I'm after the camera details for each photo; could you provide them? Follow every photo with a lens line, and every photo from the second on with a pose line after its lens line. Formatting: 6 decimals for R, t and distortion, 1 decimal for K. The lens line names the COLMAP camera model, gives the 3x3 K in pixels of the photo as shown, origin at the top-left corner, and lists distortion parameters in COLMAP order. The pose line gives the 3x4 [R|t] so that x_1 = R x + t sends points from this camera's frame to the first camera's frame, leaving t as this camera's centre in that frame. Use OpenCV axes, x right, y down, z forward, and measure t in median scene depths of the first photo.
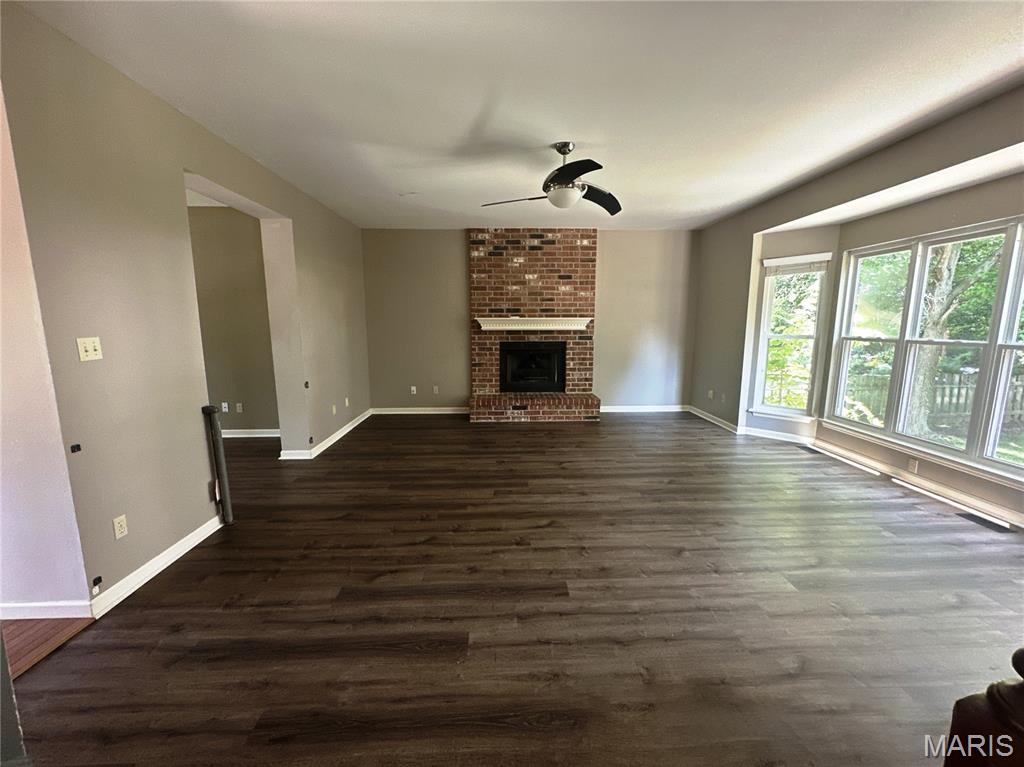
lens RADIAL K [[416.8, 0, 519.0], [0, 416.8, 382.2], [0, 0, 1]] dist [0.008124, 0.000418]
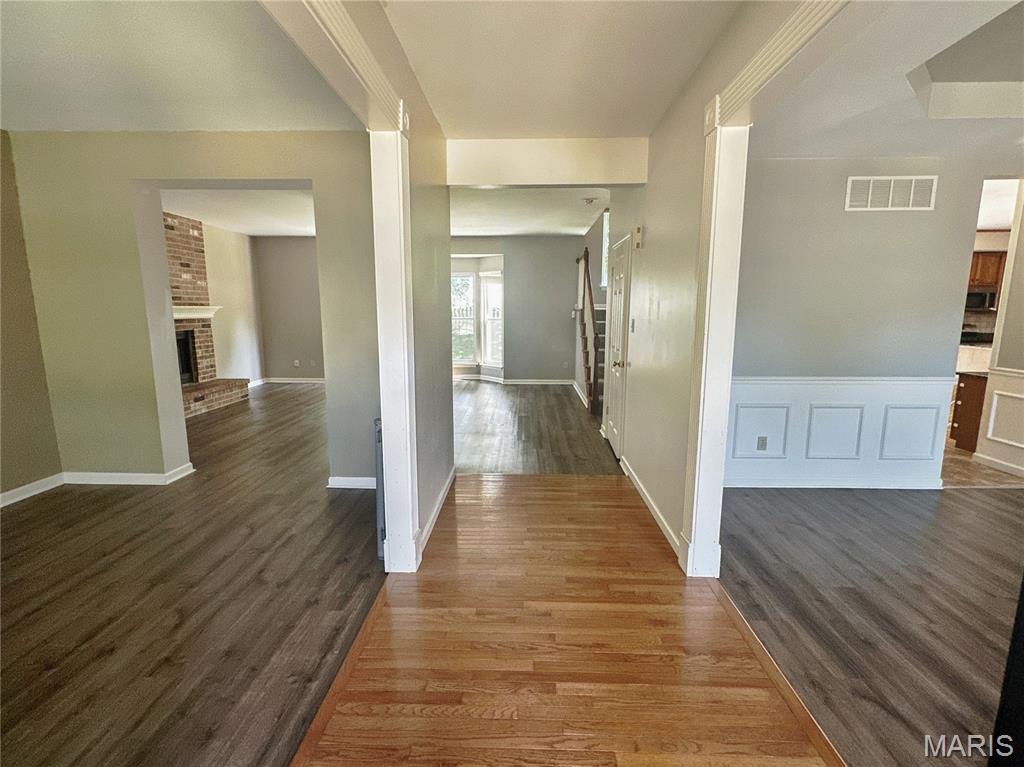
lens RADIAL K [[480.9, 0, 513.8], [0, 480.9, 385.8], [0, 0, 1]] dist [-0.007688, 0.003990]
pose [[0.076029, -0.160860, 0.984045, -1.003158], [0.143003, 0.978458, 0.148898, -0.030003], [-0.986798, 0.129400, 0.097394, 0.156520]]
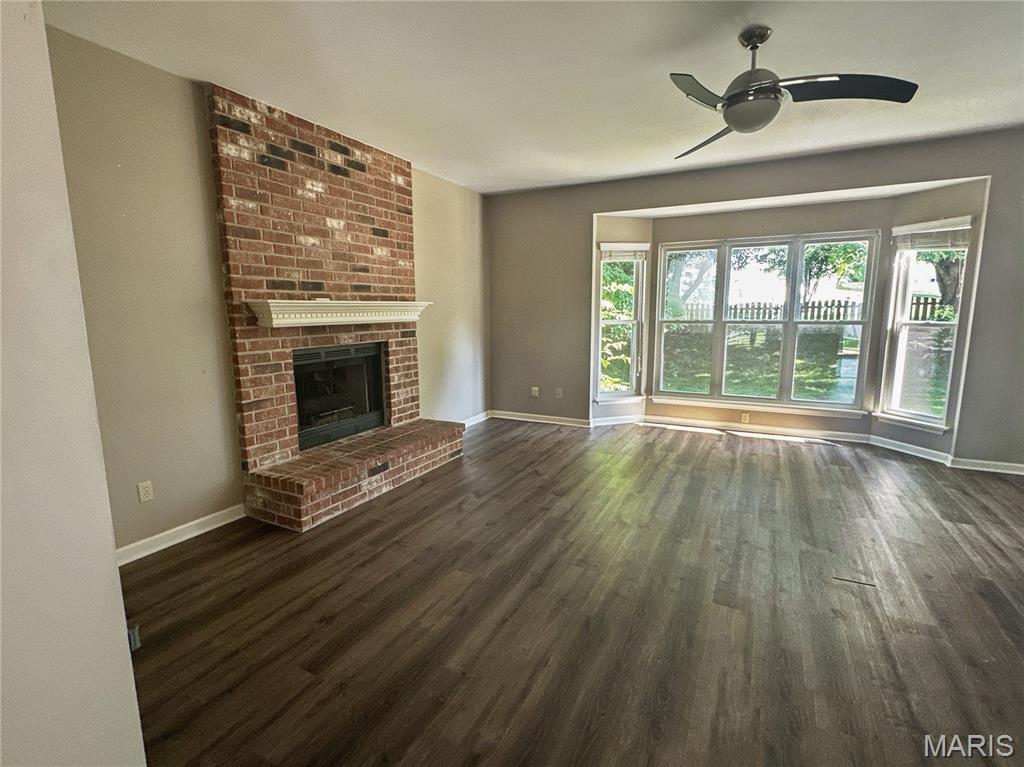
lens RADIAL K [[480.9, 0, 507.5], [0, 480.9, 385.7], [0, 0, 1]] dist [-0.007688, 0.003990]
pose [[0.501449, -0.138255, 0.854069, -0.411336], [0.133166, 0.987720, 0.081704, -0.070472], [-0.854877, 0.072762, 0.513702, 0.516374]]
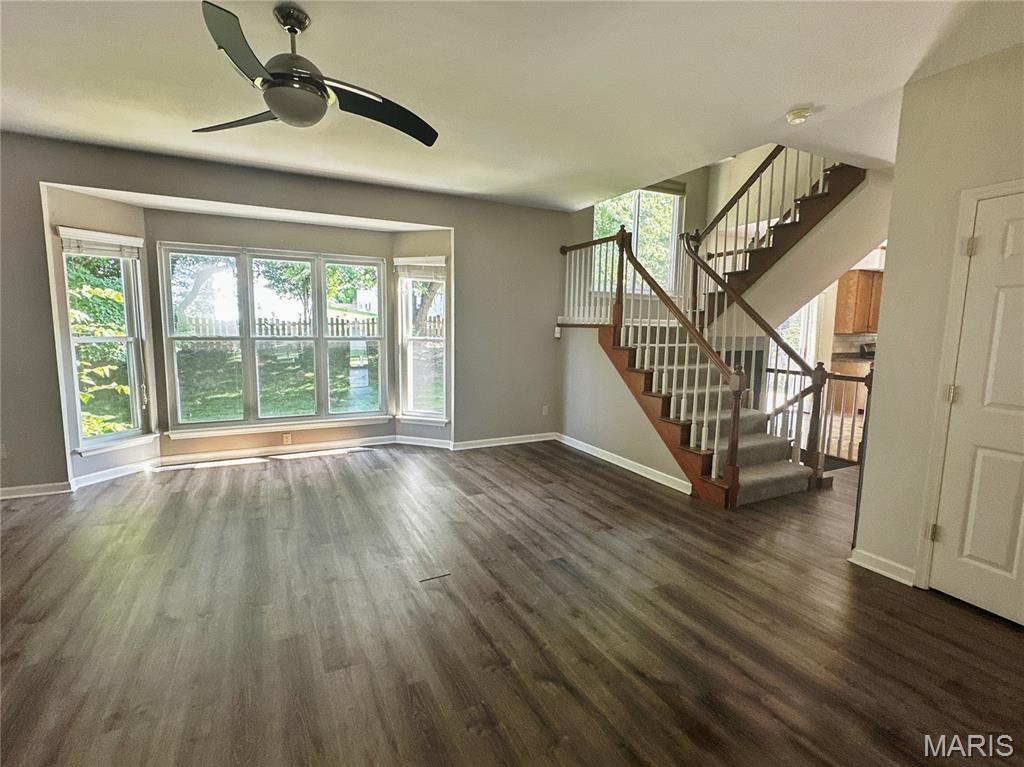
lens RADIAL K [[480.9, 0, 510.5], [0, 480.9, 383.6], [0, 0, 1]] dist [-0.007688, 0.003990]
pose [[-0.414867, -0.111085, 0.903076, -0.349389], [0.120983, 0.976972, 0.175753, -0.076251], [-0.901803, 0.182171, -0.391874, 0.561340]]
